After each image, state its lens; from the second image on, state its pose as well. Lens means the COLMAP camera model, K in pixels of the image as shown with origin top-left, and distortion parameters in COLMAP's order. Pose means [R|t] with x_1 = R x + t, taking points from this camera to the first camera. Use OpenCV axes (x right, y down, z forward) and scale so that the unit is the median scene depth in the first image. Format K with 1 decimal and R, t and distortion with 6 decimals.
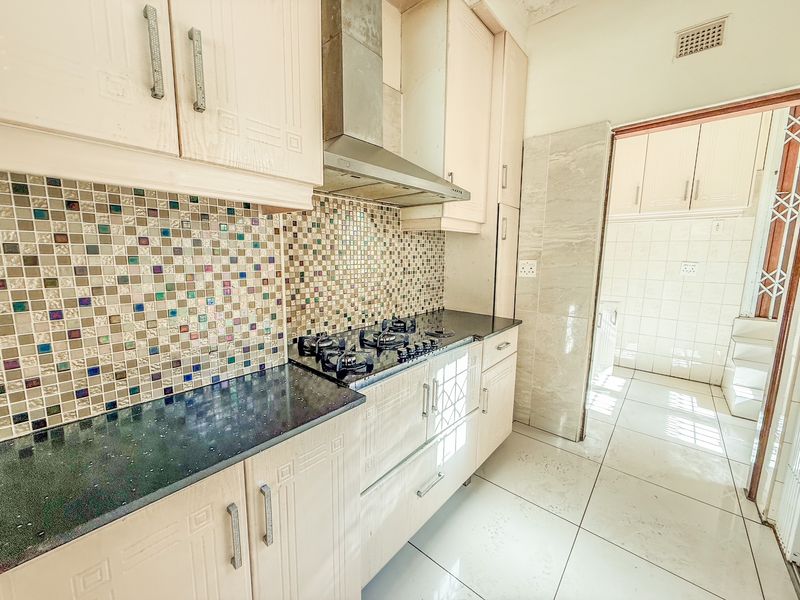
lens RADIAL K [[318.5, 0, 405.0], [0, 318.5, 296.8], [0, 0, 1]] dist [0.000388, 0.000312]
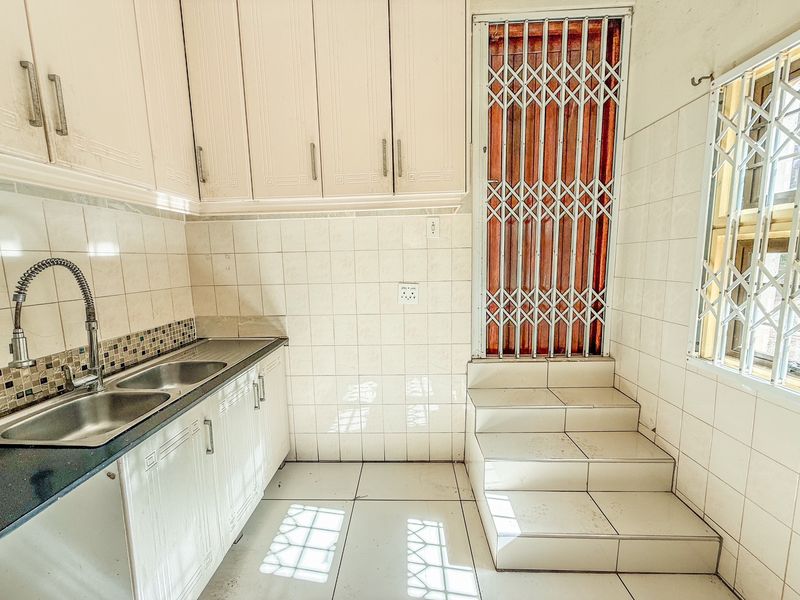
lens RADIAL K [[318.5, 0, 397.3], [0, 318.5, 301.6], [0, 0, 1]] dist [0.000388, 0.000312]
pose [[0.782046, -0.104117, 0.614462, 0.535055], [0.122640, 0.992378, 0.012064, -0.091500], [-0.611035, 0.065923, 0.788854, 0.569097]]
